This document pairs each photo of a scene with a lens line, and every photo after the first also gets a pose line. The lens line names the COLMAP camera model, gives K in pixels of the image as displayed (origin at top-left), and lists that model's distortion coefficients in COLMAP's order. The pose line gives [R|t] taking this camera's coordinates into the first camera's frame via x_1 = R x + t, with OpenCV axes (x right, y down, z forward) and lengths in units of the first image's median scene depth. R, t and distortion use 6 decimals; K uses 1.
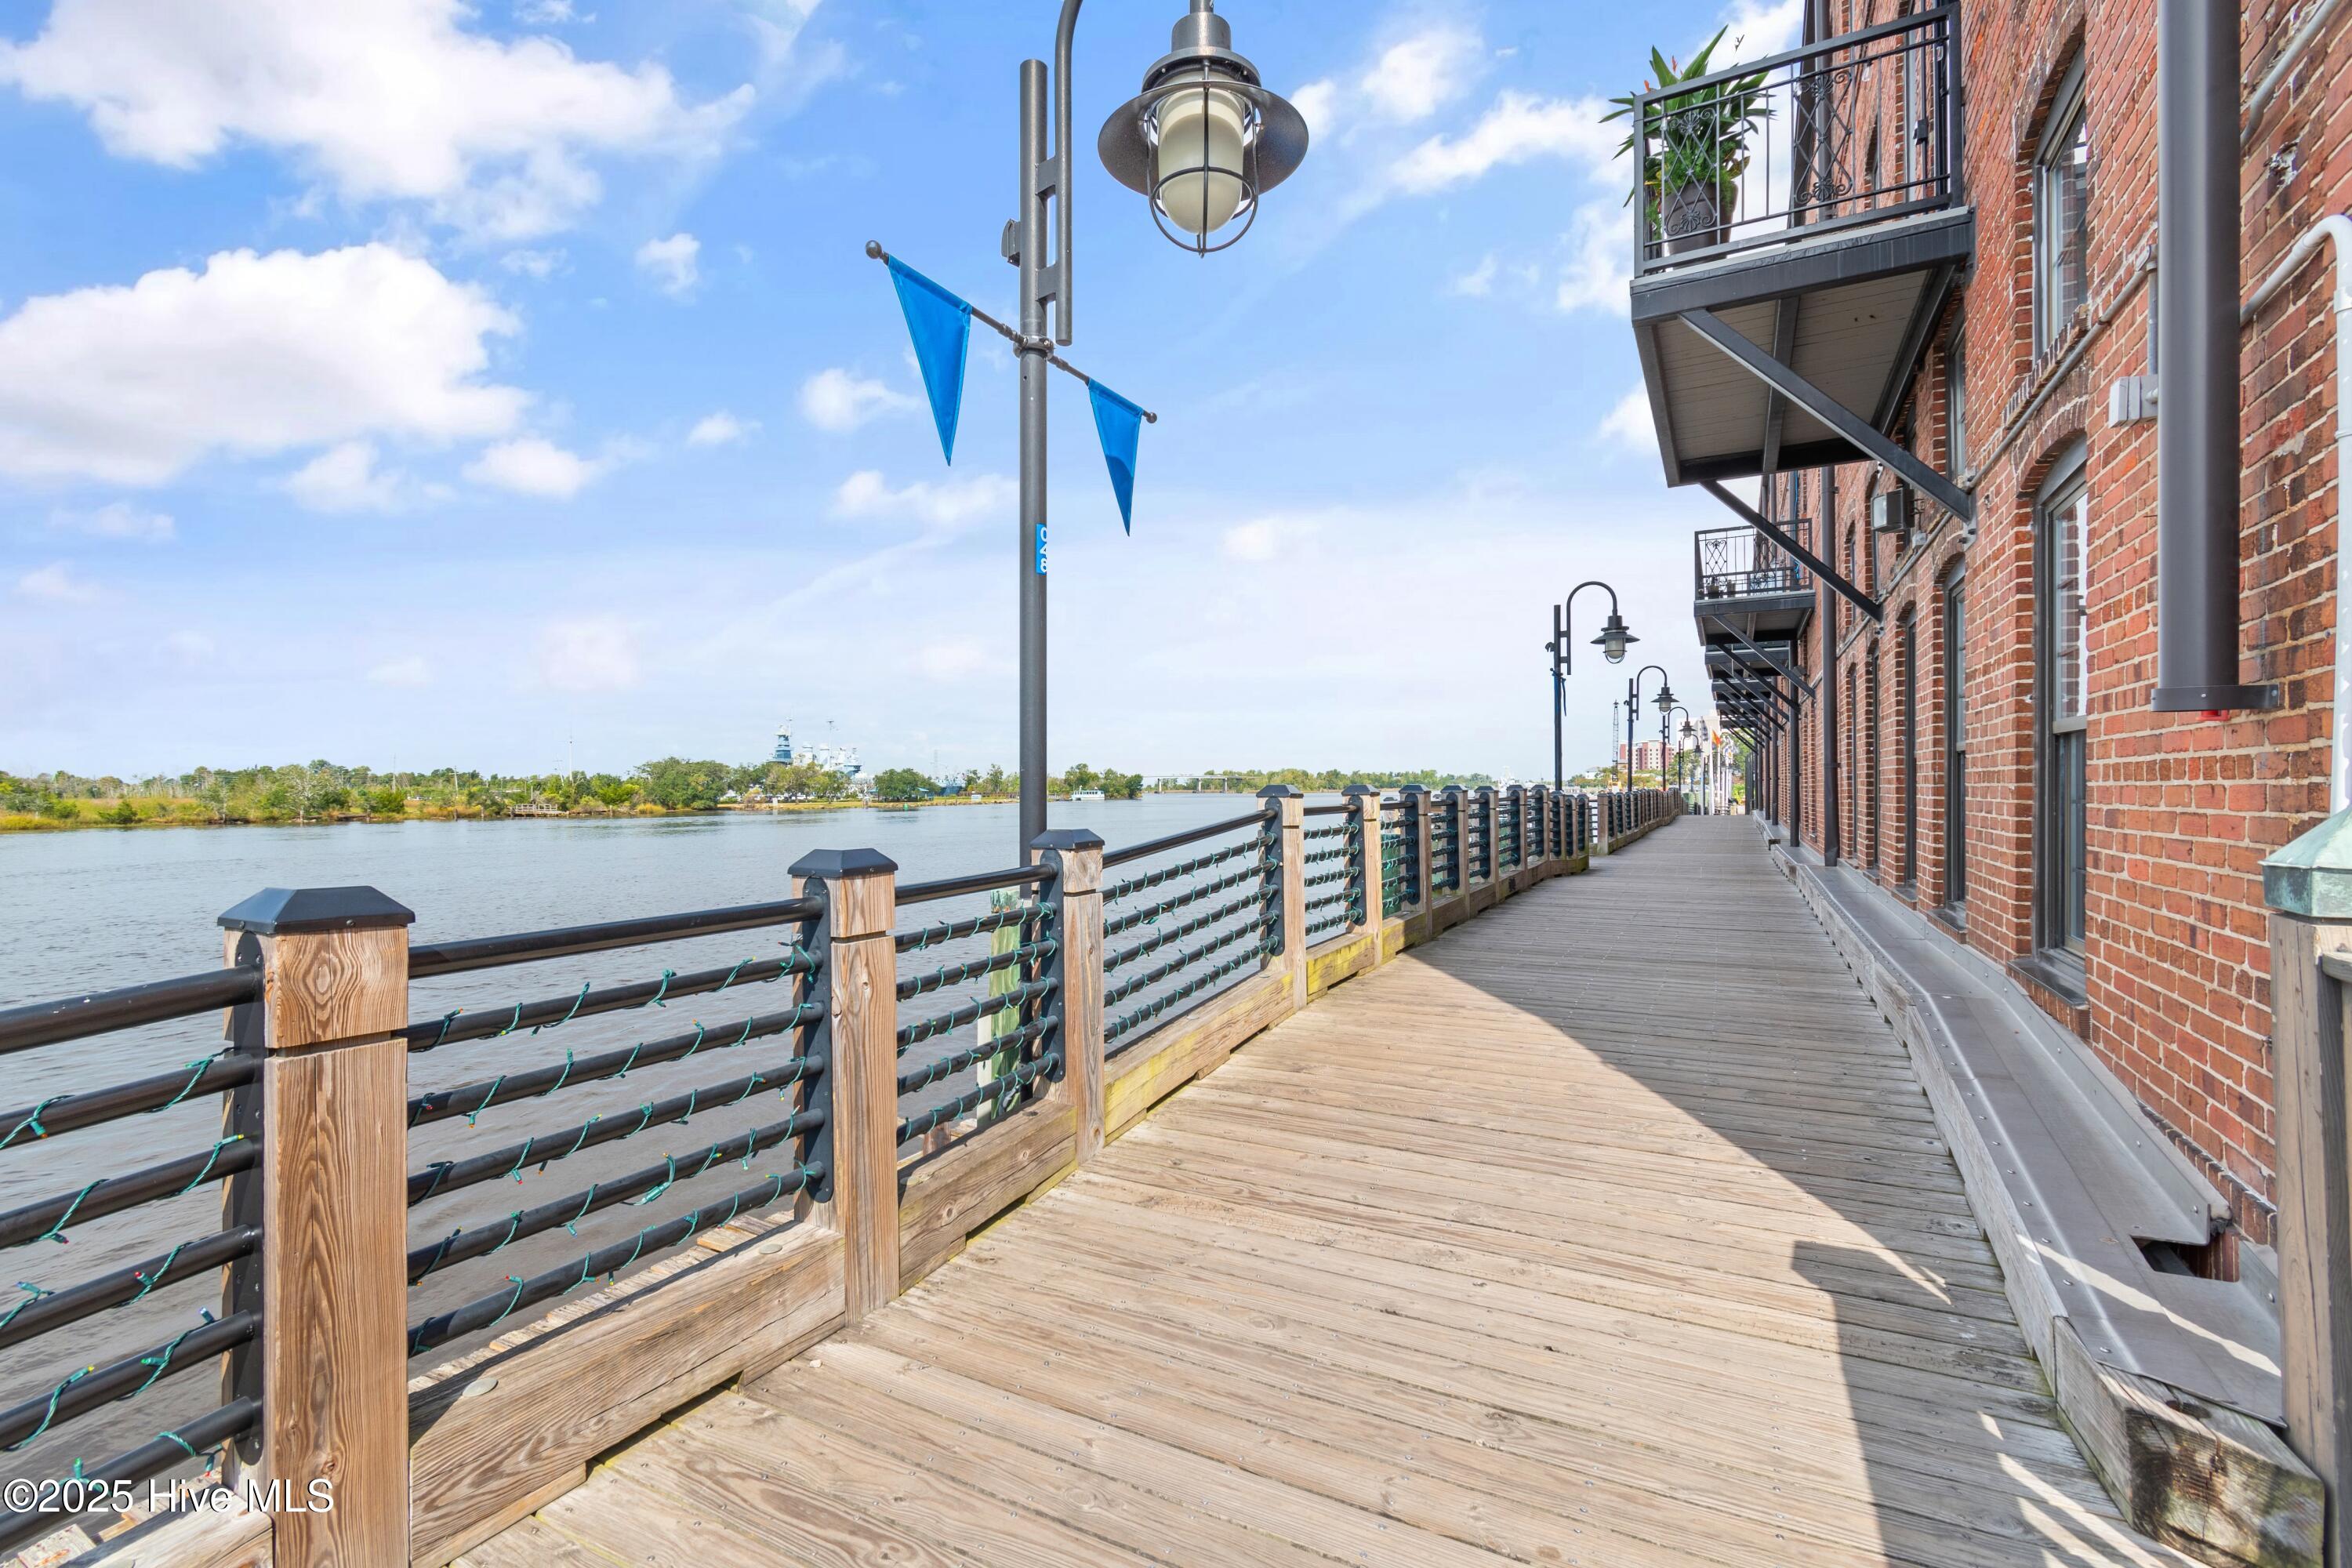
lens RADIAL K [[1047.4, 0, 1156.5], [0, 1047.4, 794.2], [0, 0, 1]] dist [0.007968, -0.002590]
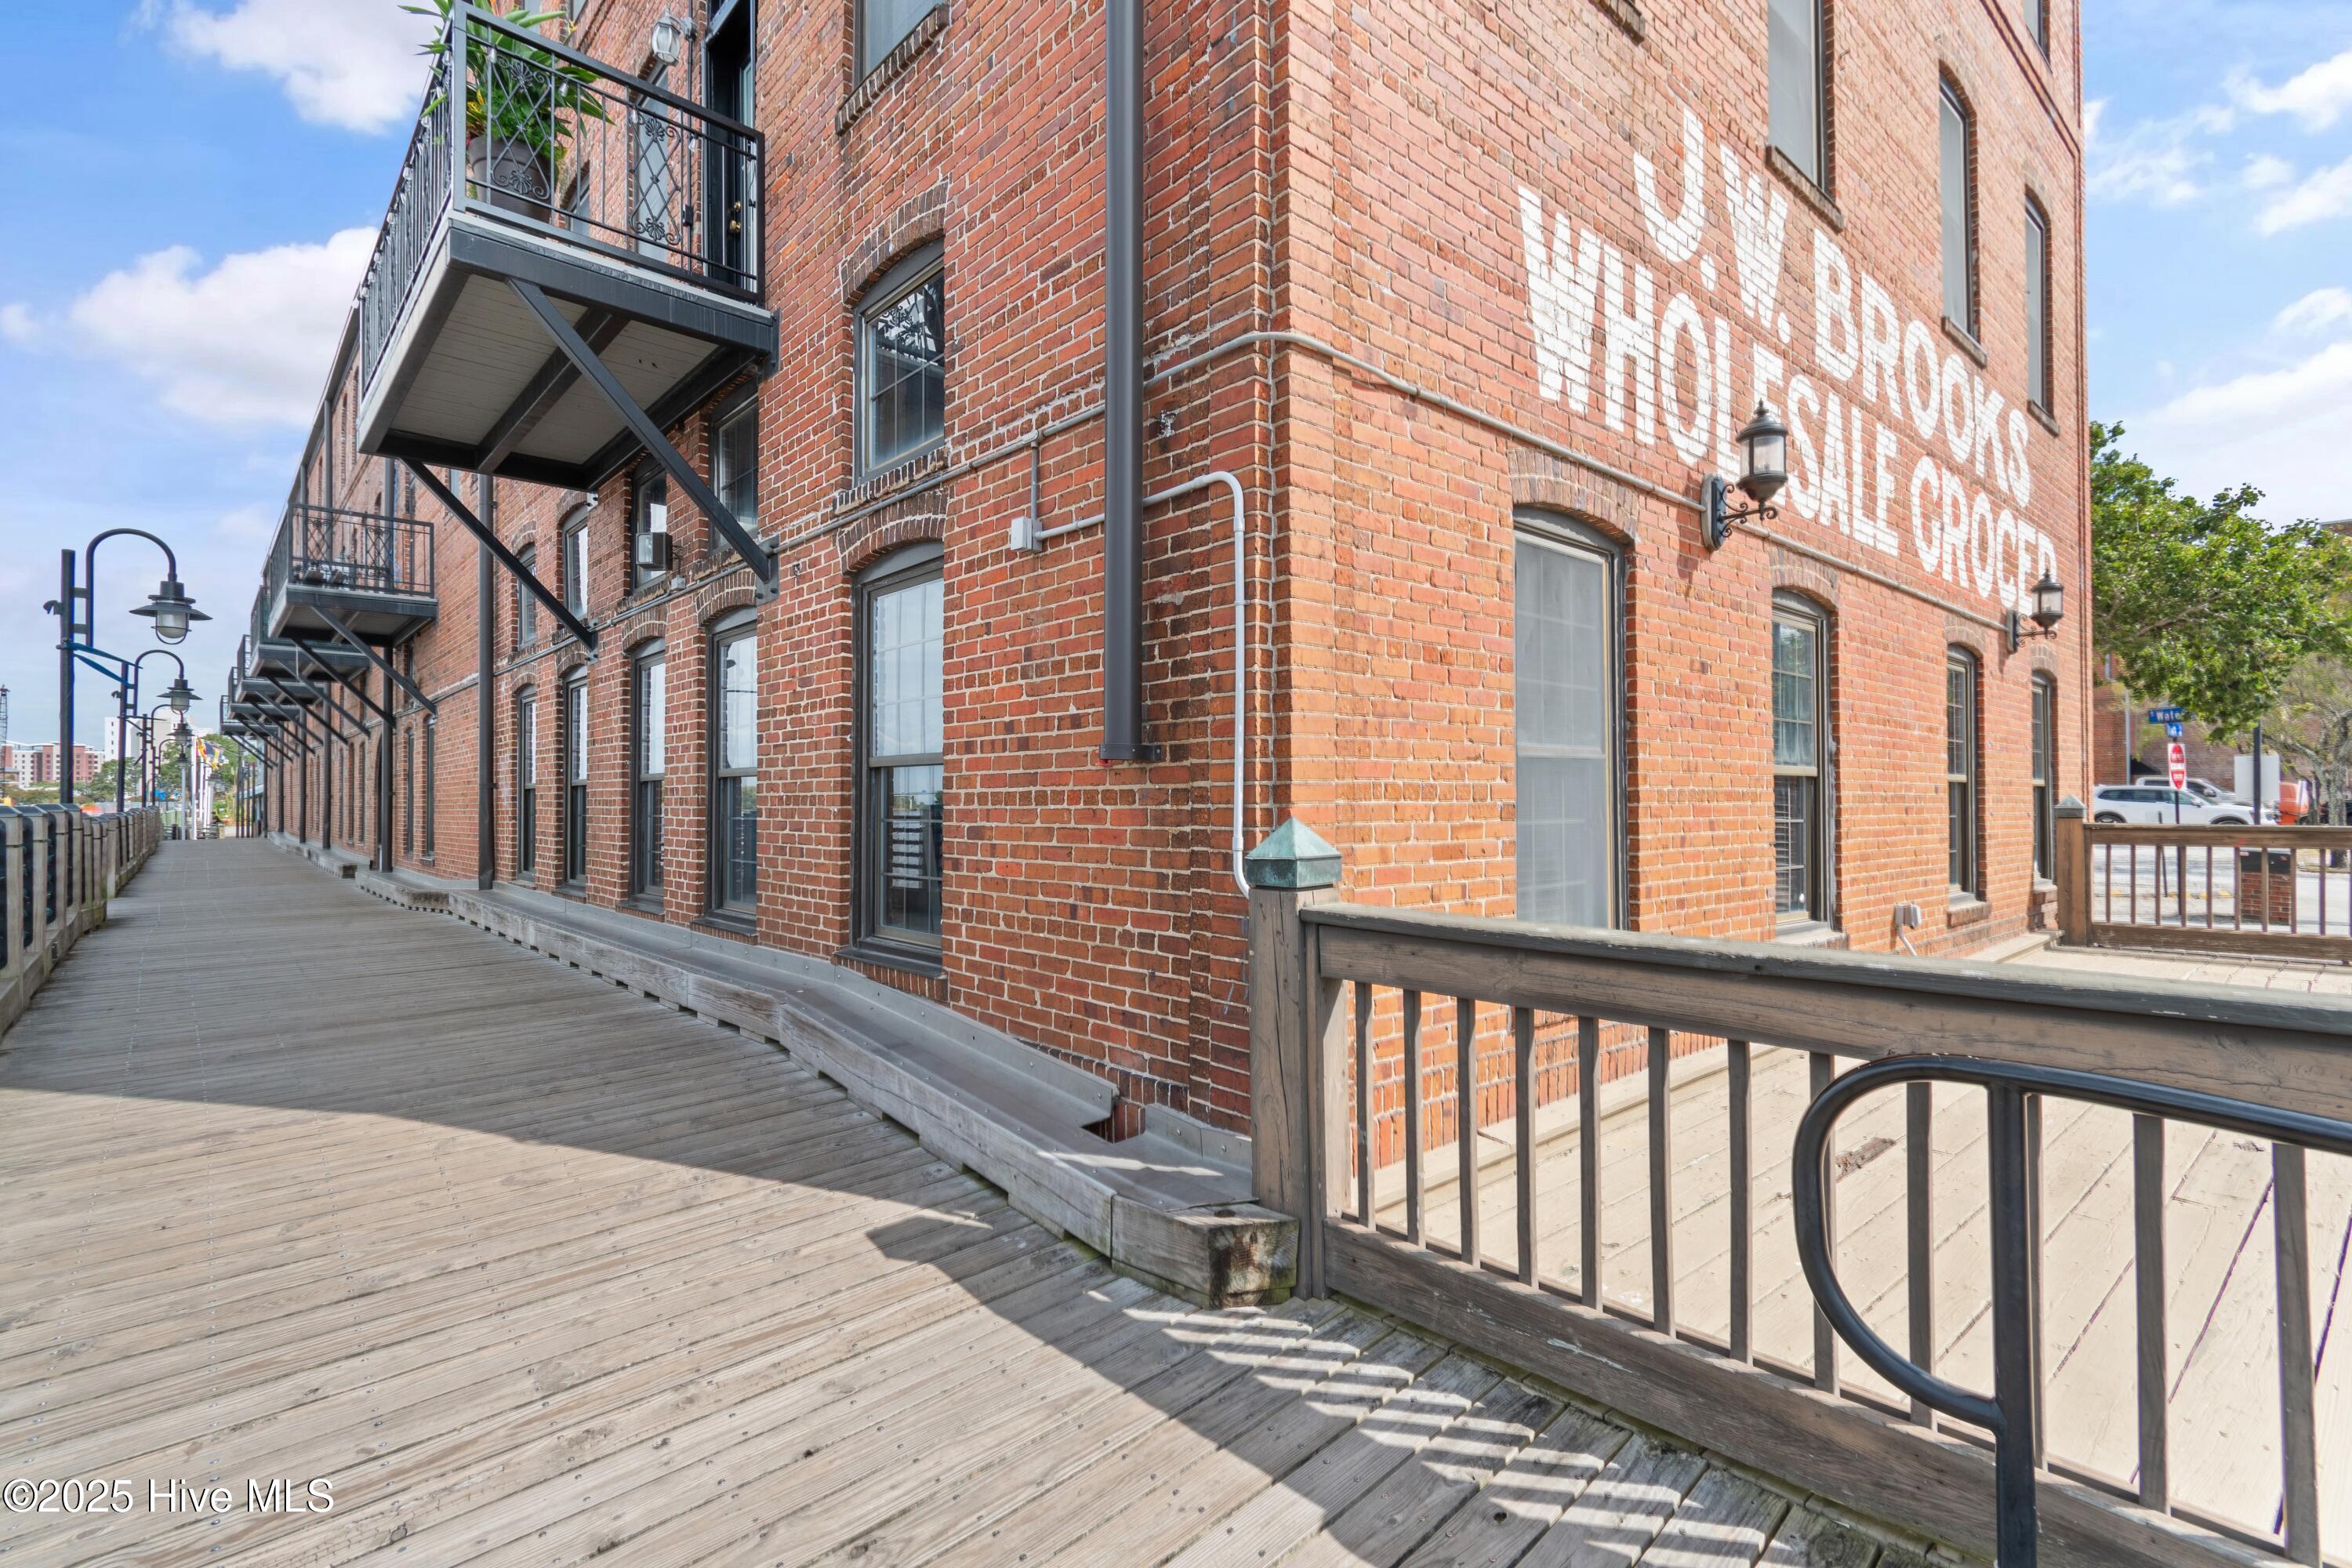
lens RADIAL K [[1047.4, 0, 1161.3], [0, 1047.4, 791.0], [0, 0, 1]] dist [0.007968, -0.002590]
pose [[0.300579, 0.013343, 0.953664, -0.308814], [0.006645, 0.999849, -0.016084, -0.007423], [-0.953734, 0.011172, 0.300445, 0.363286]]
